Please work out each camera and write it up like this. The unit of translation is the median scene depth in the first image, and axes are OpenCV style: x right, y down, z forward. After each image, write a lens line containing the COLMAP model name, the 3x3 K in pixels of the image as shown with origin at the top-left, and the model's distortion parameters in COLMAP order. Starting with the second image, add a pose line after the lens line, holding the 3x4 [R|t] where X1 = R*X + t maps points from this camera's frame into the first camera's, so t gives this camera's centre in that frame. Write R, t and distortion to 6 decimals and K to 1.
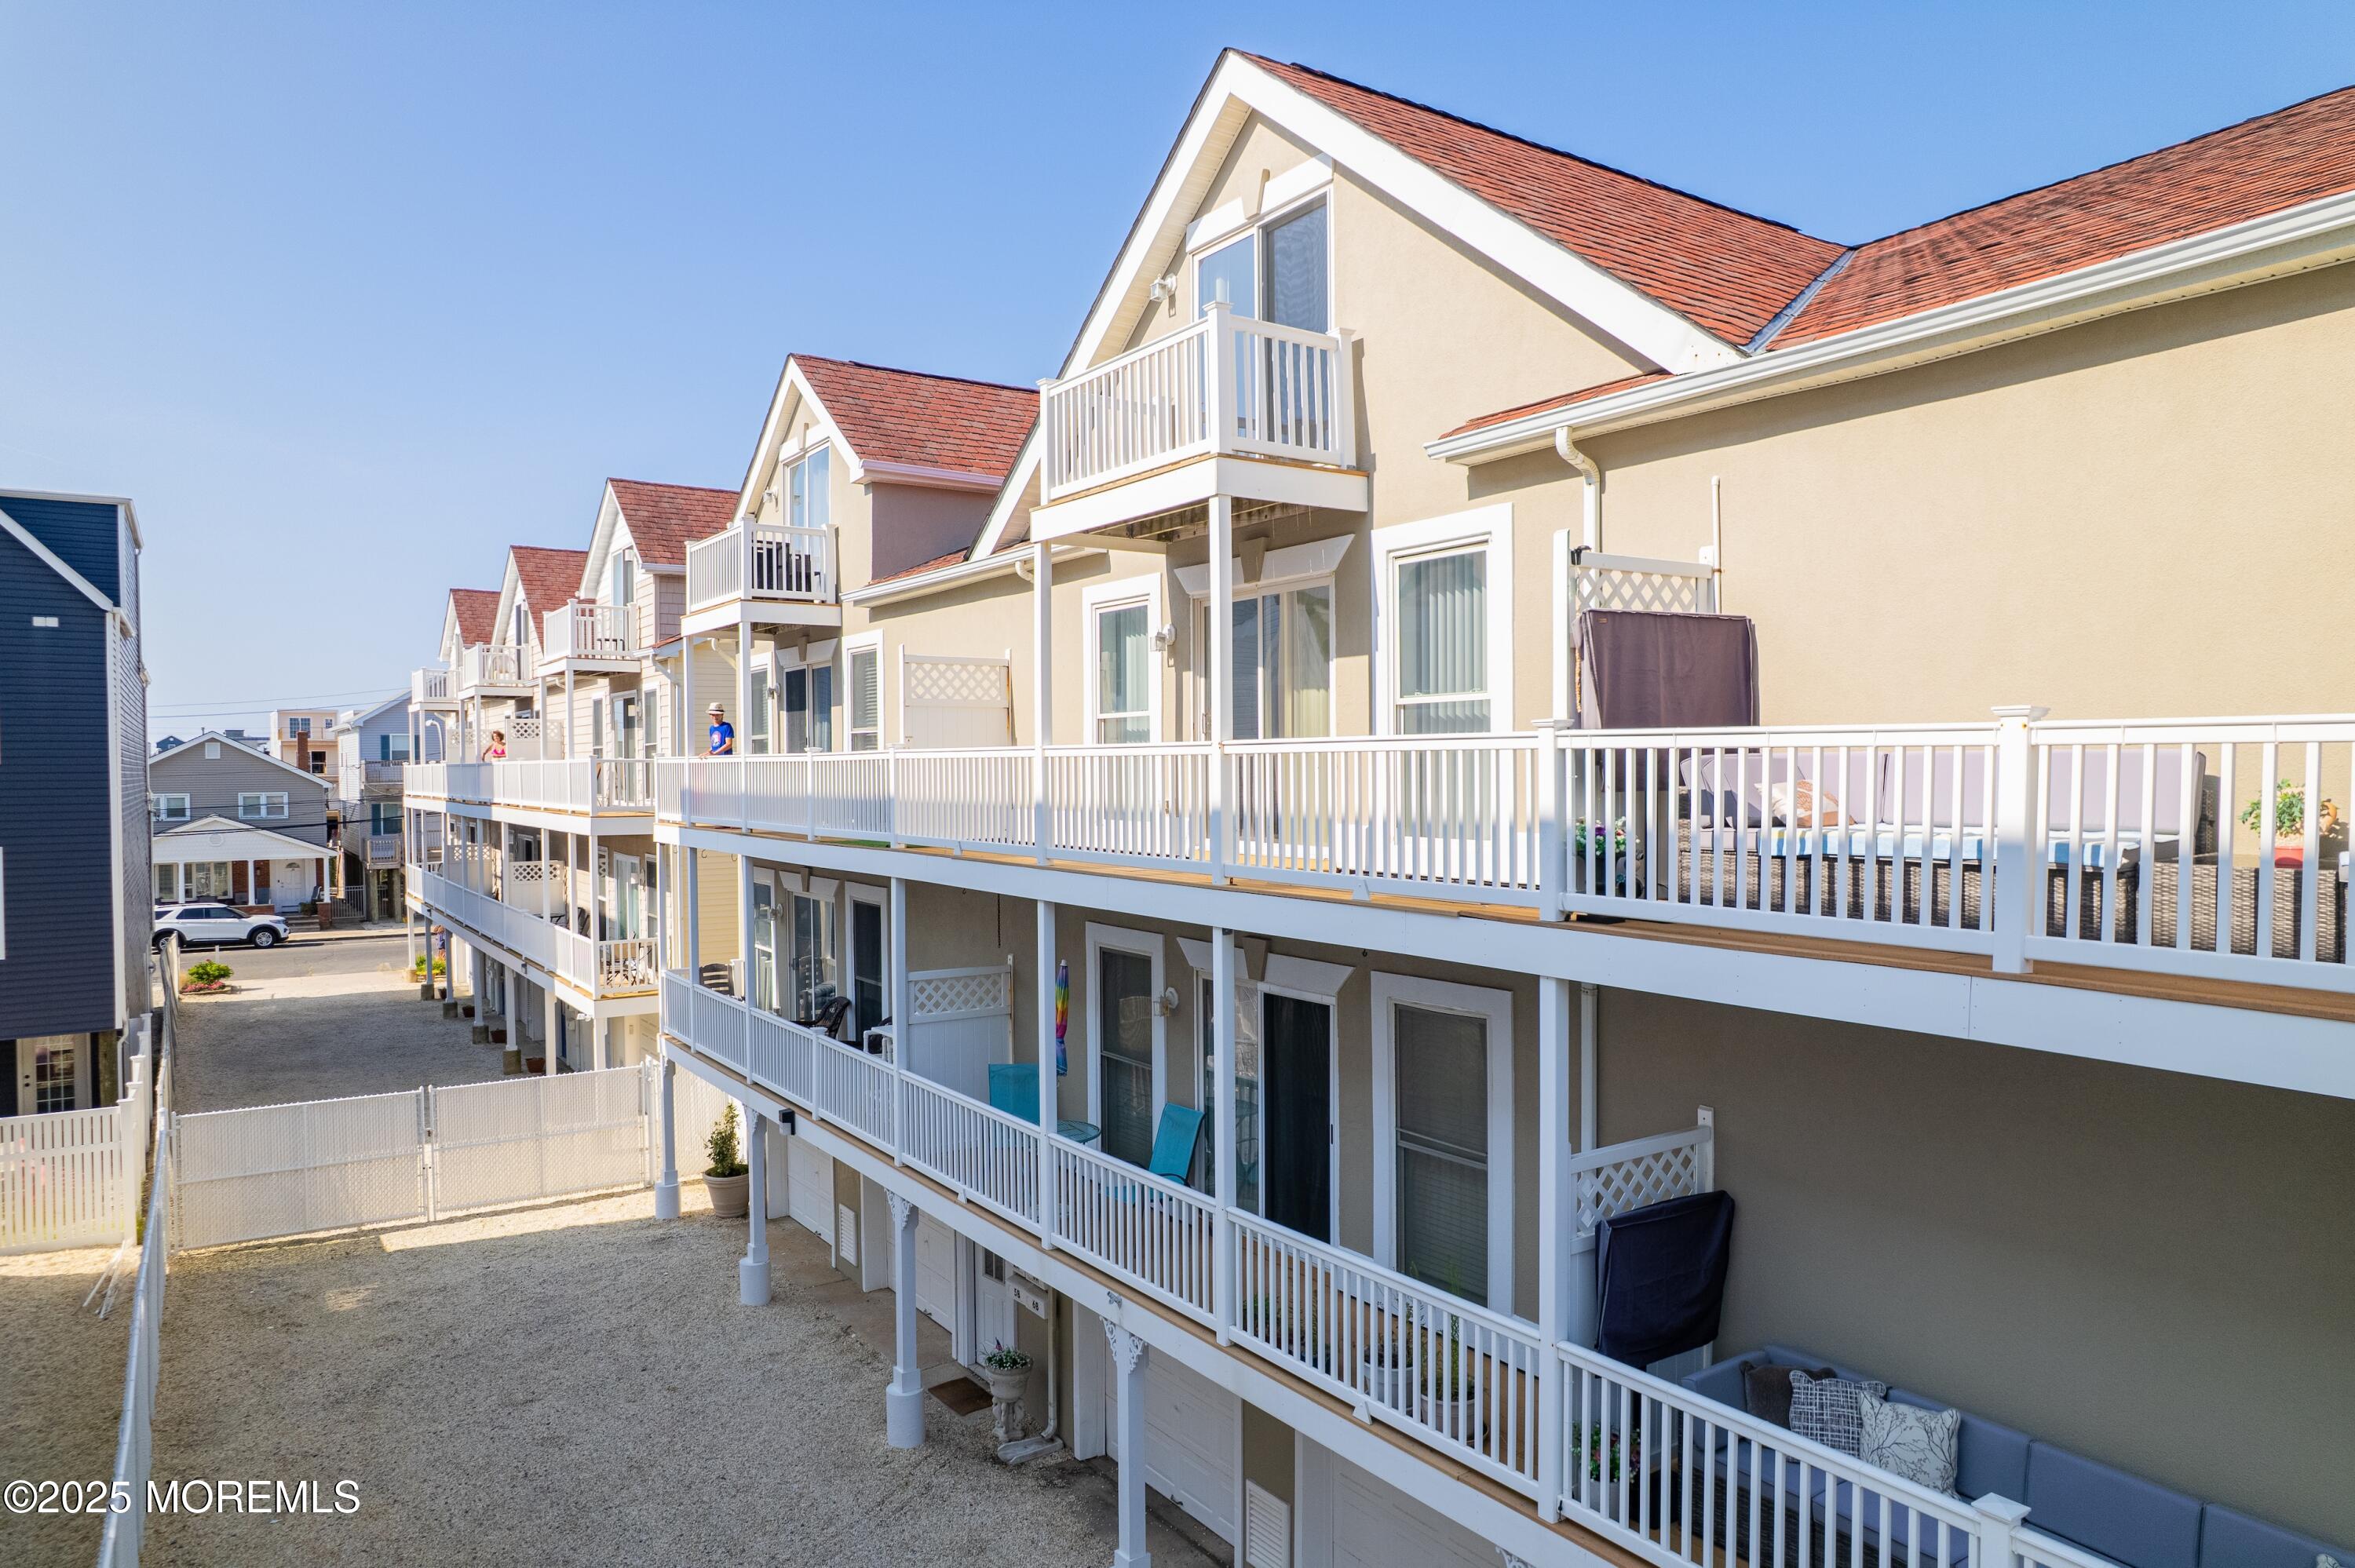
lens RADIAL K [[1525.5, 0, 1178.9], [0, 1525.5, 783.4], [0, 0, 1]] dist [-0.065732, 0.062777]
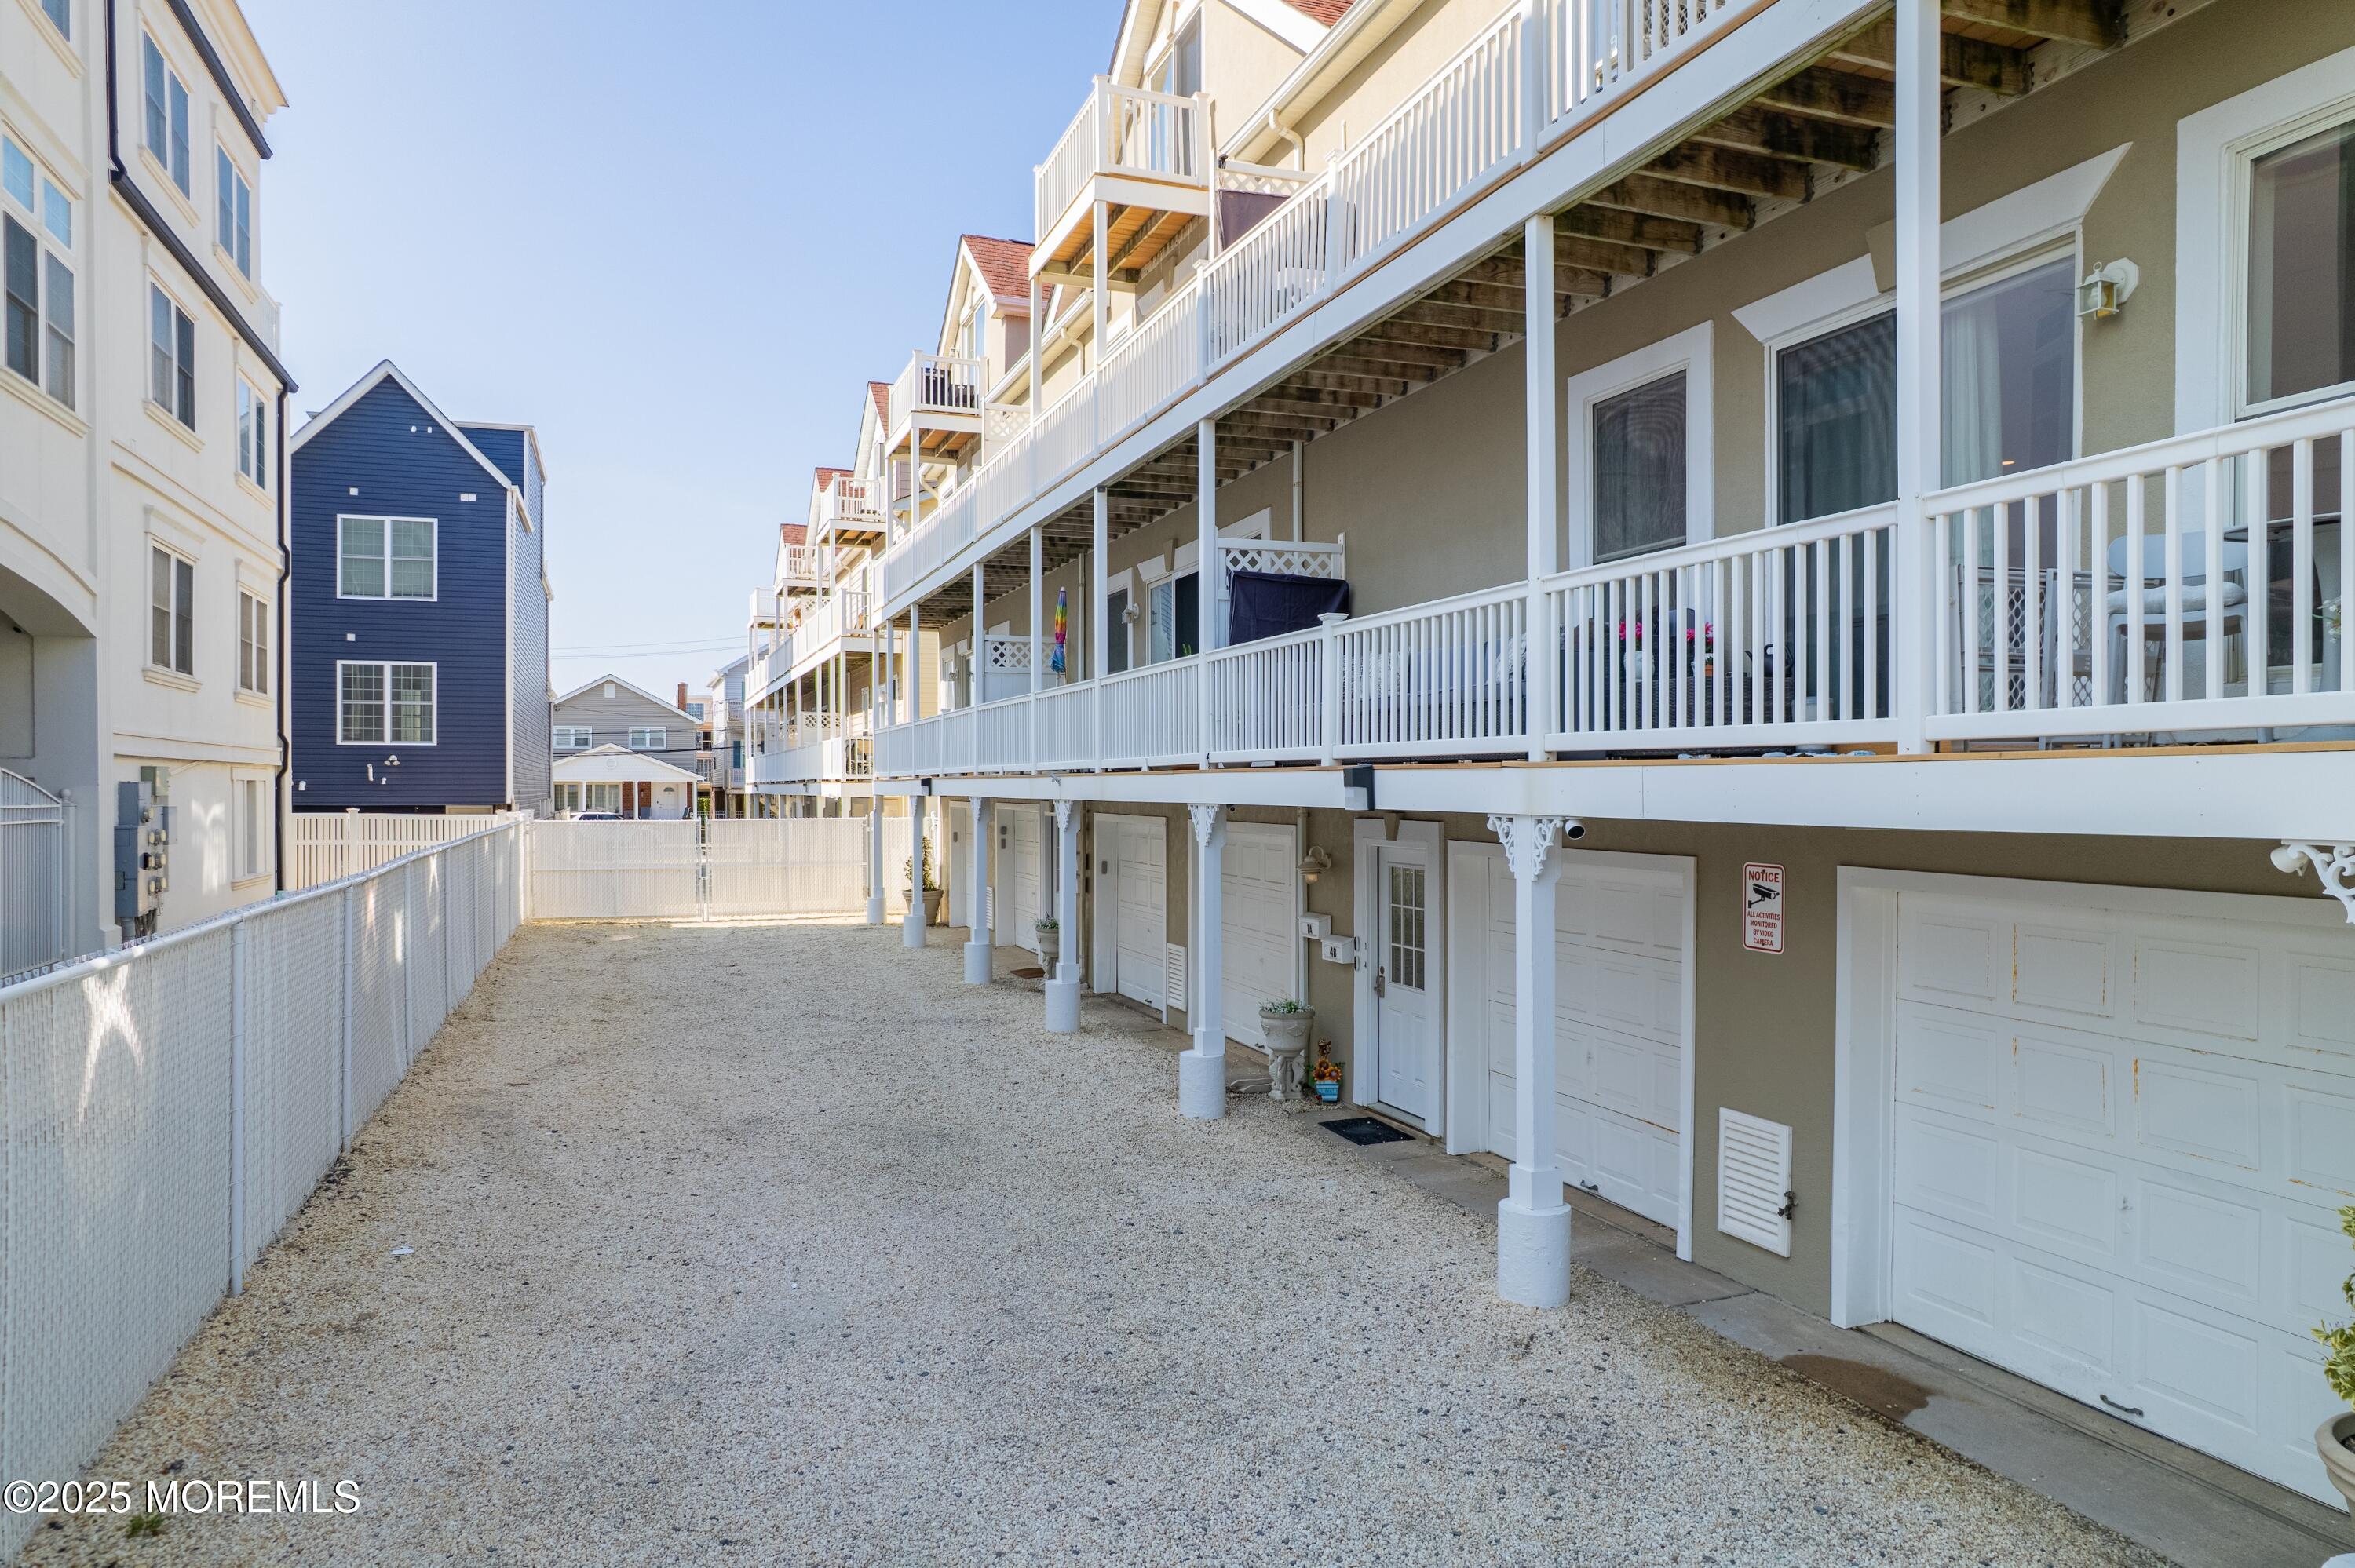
lens RADIAL K [[1525.5, 0, 1182.0], [0, 1525.5, 776.7], [0, 0, 1]] dist [-0.065732, 0.062777]
pose [[0.974307, 0.006757, -0.225124, 0.238419], [-0.011250, 0.999762, -0.018683, 0.217313], [0.224944, 0.020736, 0.974151, -0.229918]]
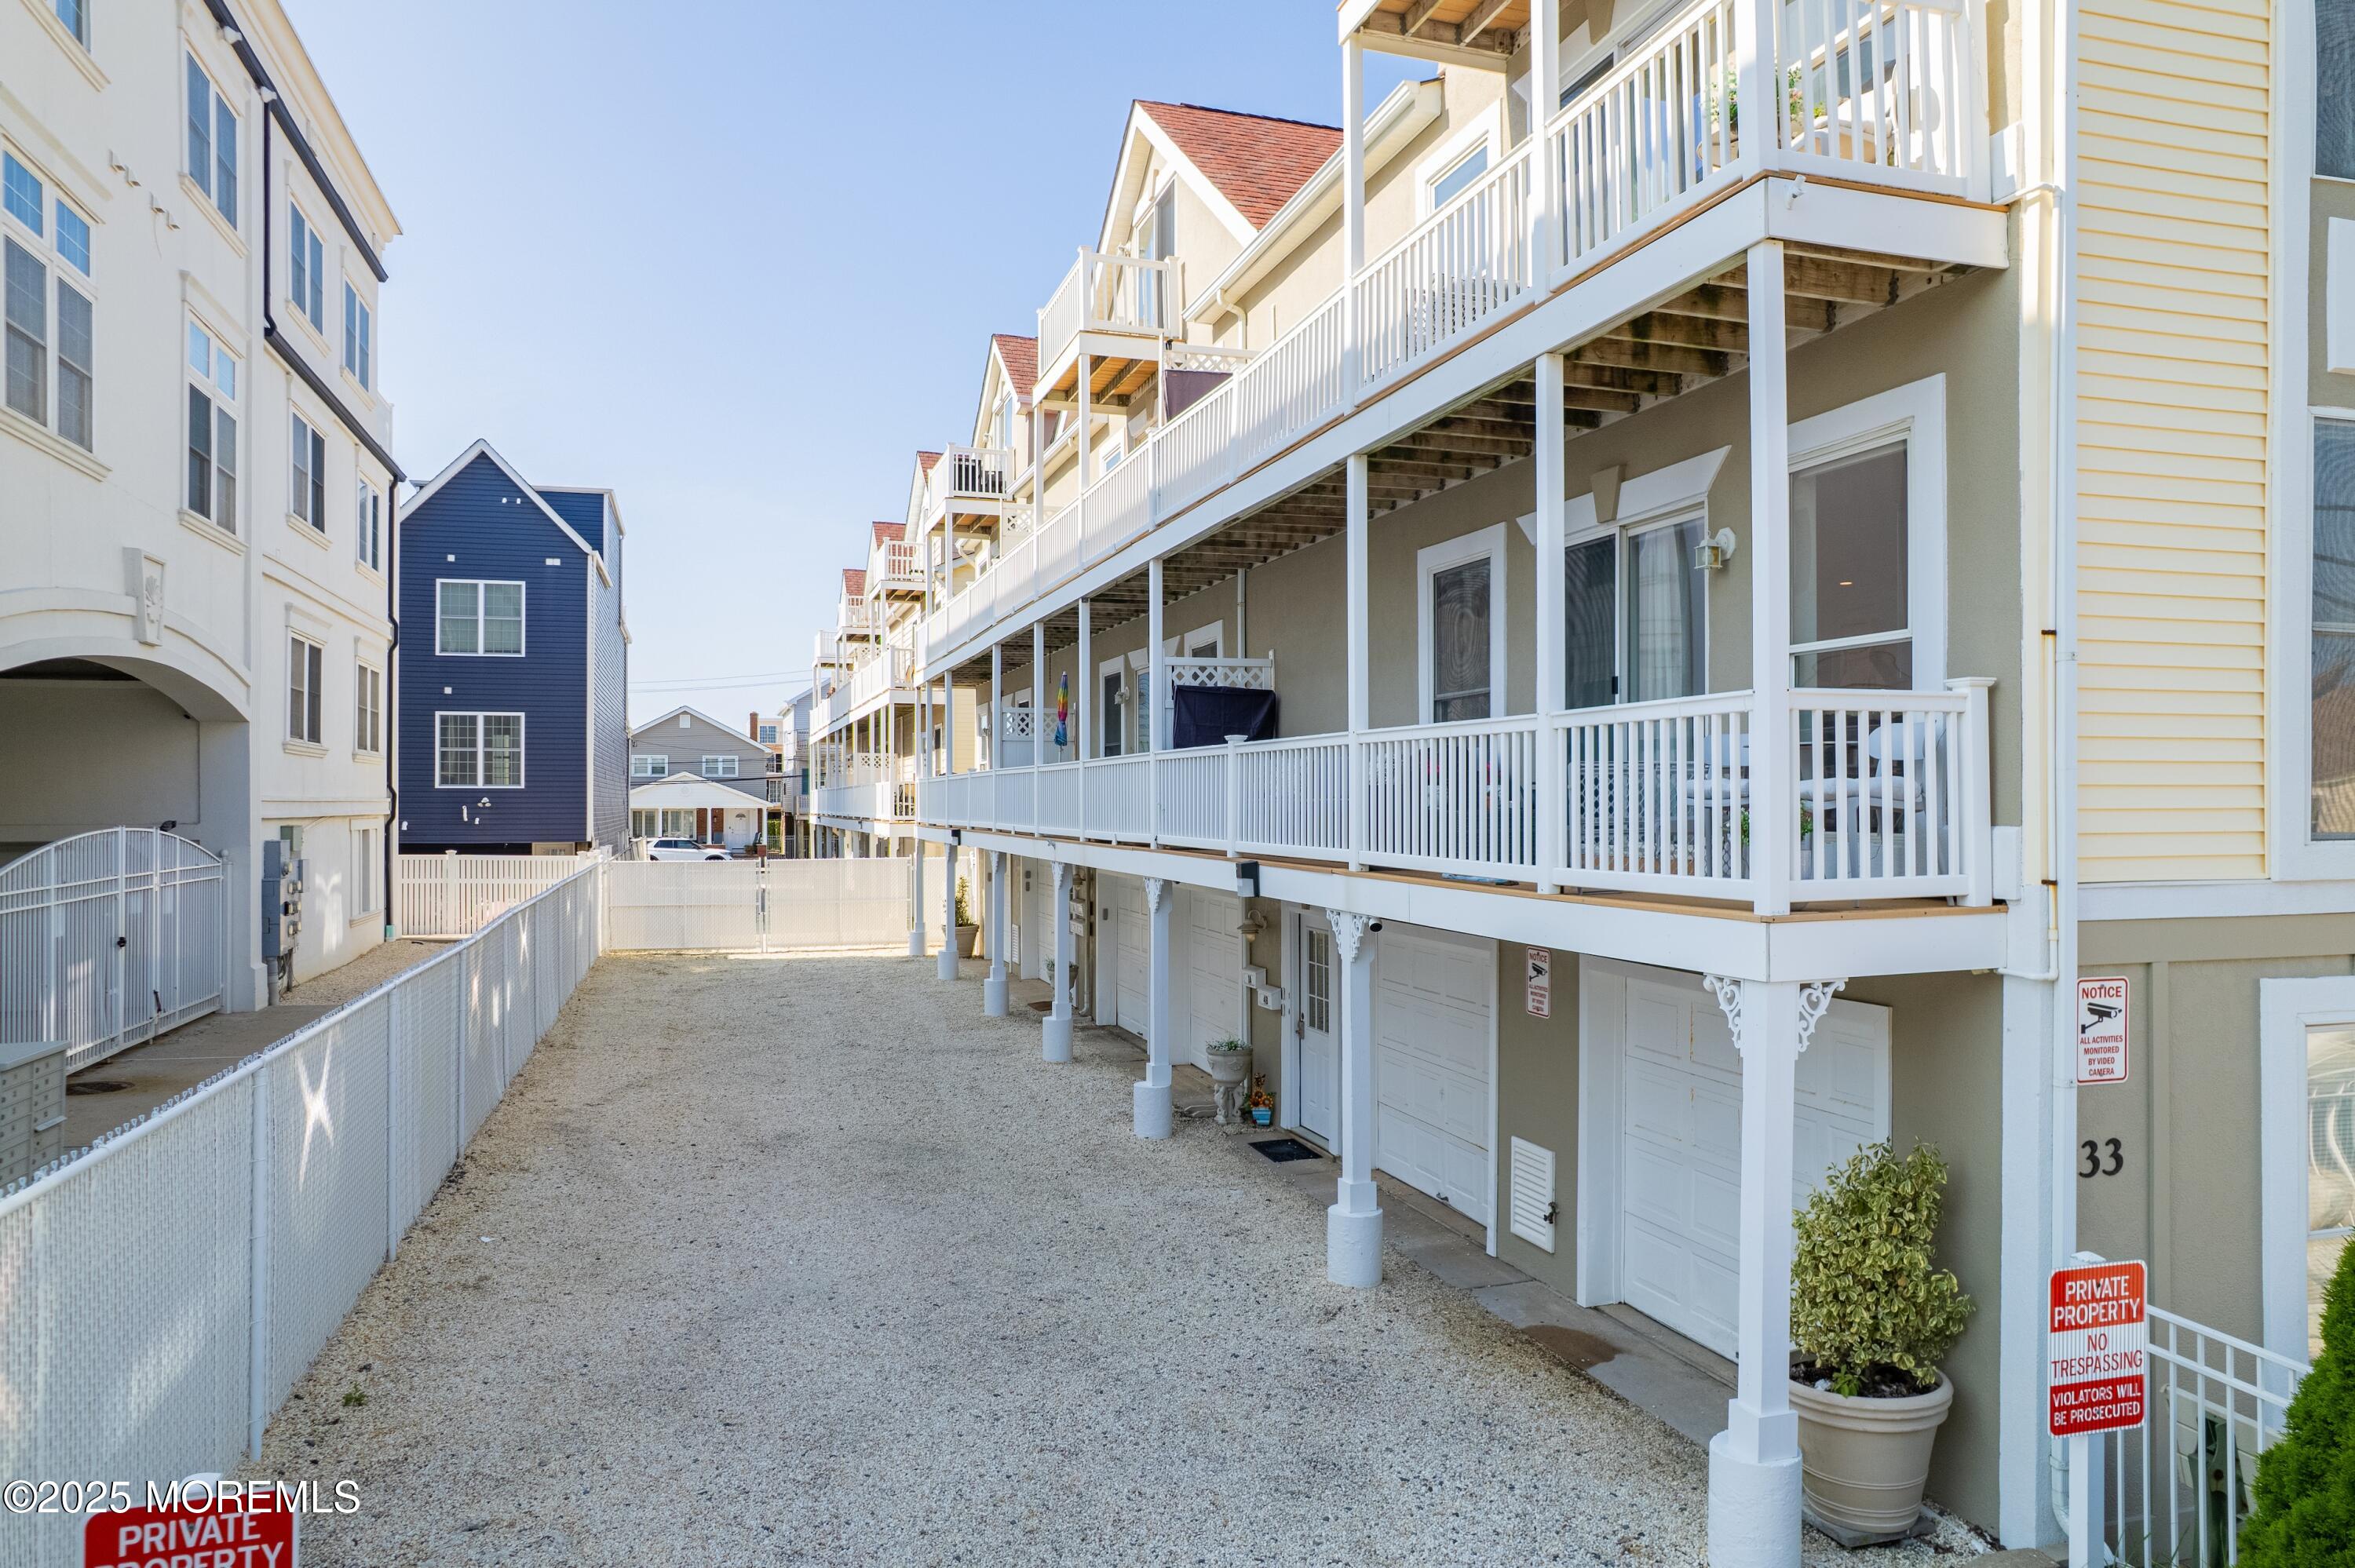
lens RADIAL K [[1525.5, 0, 1183.7], [0, 1525.5, 773.2], [0, 0, 1]] dist [-0.065732, 0.062777]
pose [[0.963060, 0.003346, -0.269266, 0.327651], [-0.011961, 0.999467, -0.030359, 0.186432], [0.269021, 0.032458, 0.962587, -0.347579]]
